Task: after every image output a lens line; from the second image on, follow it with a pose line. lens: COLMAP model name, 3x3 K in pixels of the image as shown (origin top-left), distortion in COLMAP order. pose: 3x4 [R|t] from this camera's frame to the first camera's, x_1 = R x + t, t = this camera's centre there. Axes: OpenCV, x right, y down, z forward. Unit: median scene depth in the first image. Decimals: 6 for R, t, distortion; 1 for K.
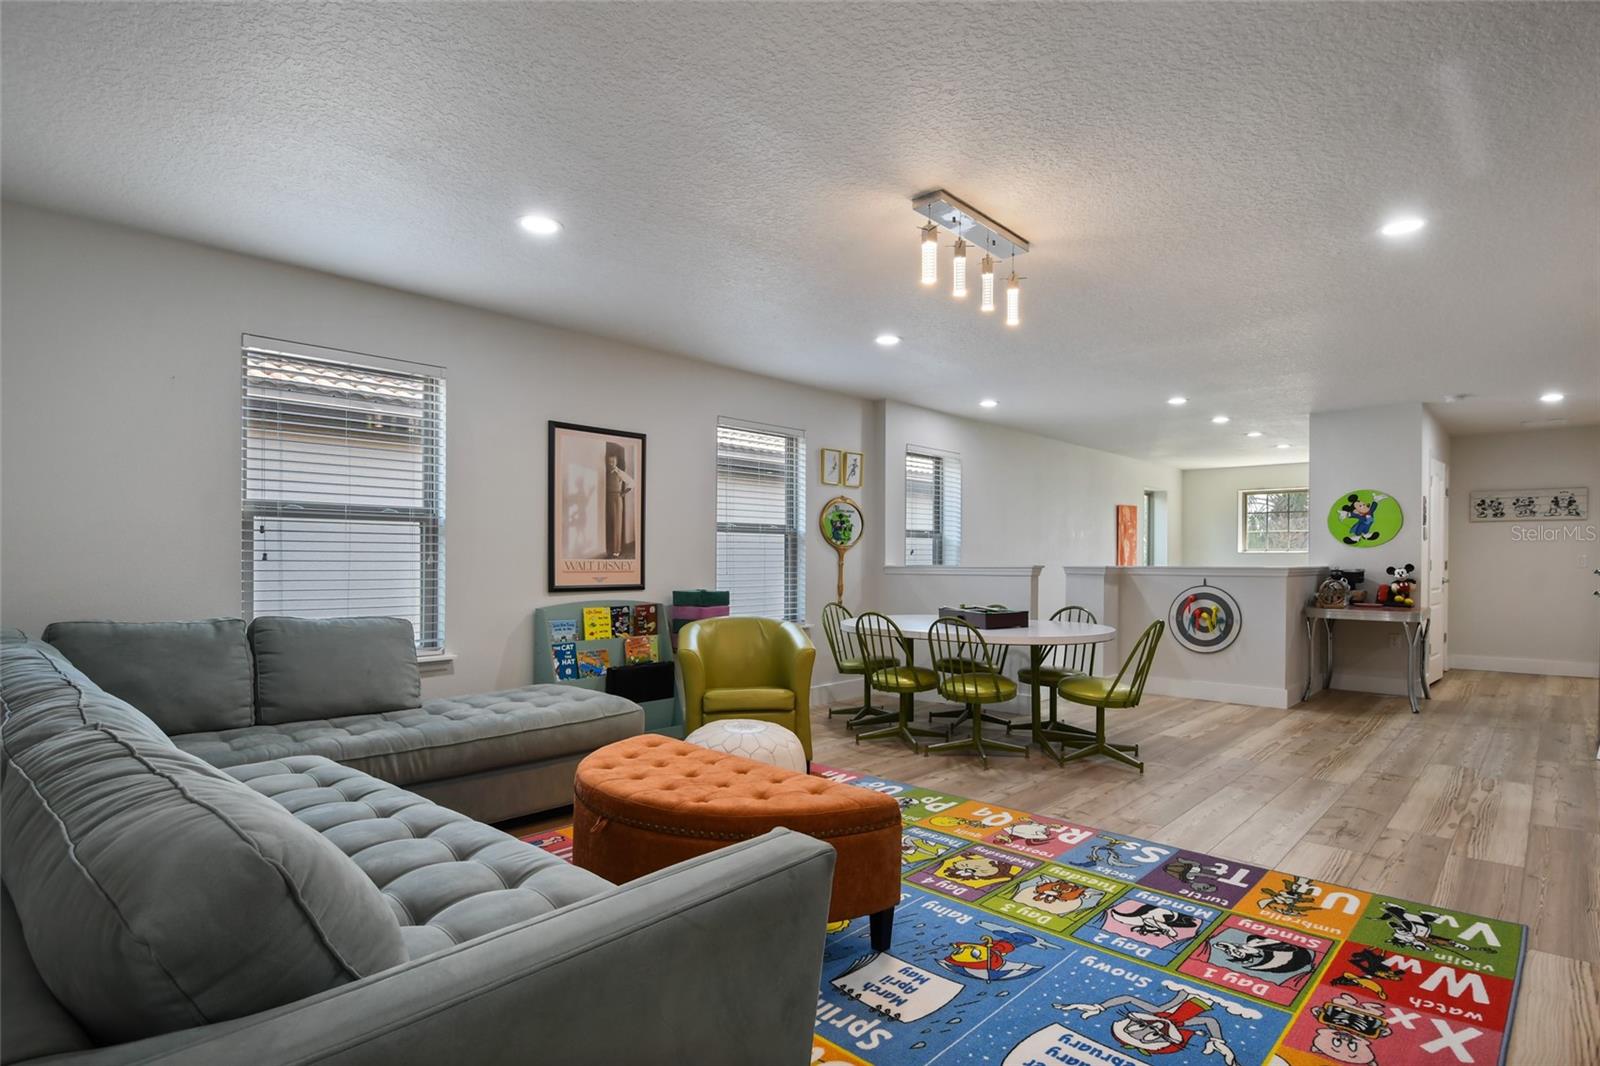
lens RADIAL K [[972.8, 0, 769.5], [0, 972.8, 585.1], [0, 0, 1]] dist [-0.005838, -0.016805]
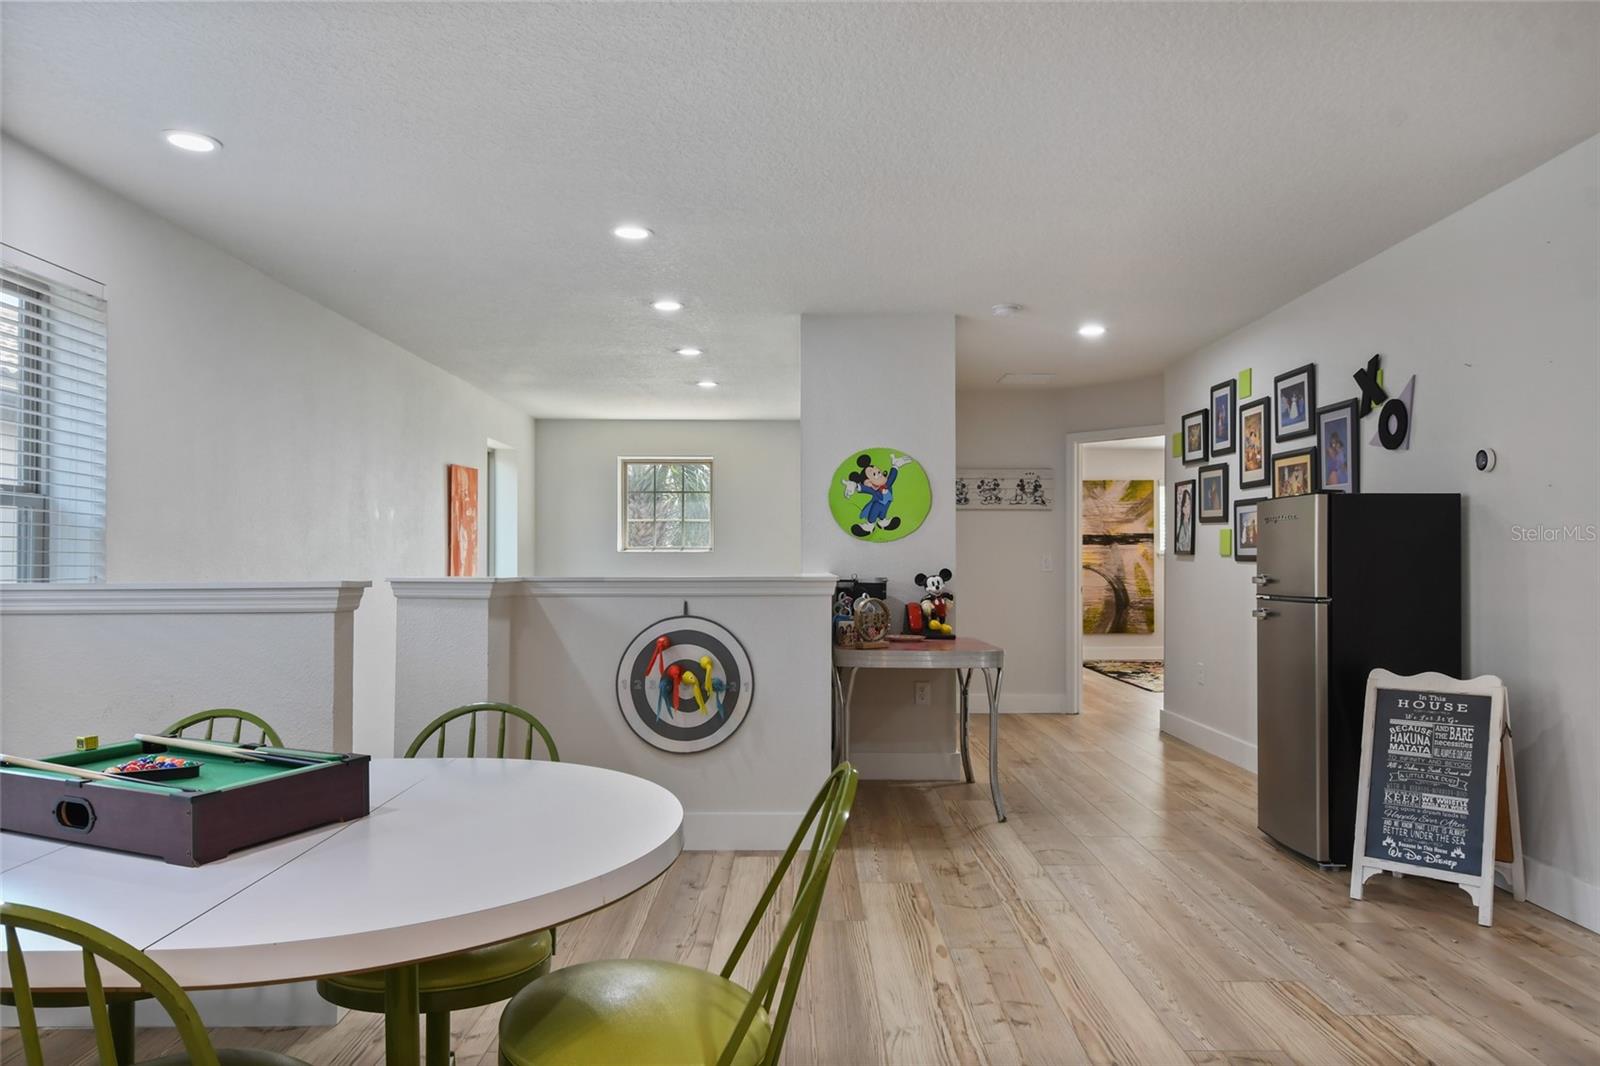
lens RADIAL K [[1073.7, 0, 793.7], [0, 1073.7, 547.8], [0, 0, 1]] dist [-0.005058, -0.004529]
pose [[0.735891, 0.007393, 0.677059, 0.117550], [0.020587, 0.999234, -0.033286, -0.014122], [-0.676787, 0.038434, 0.735175, 0.543438]]
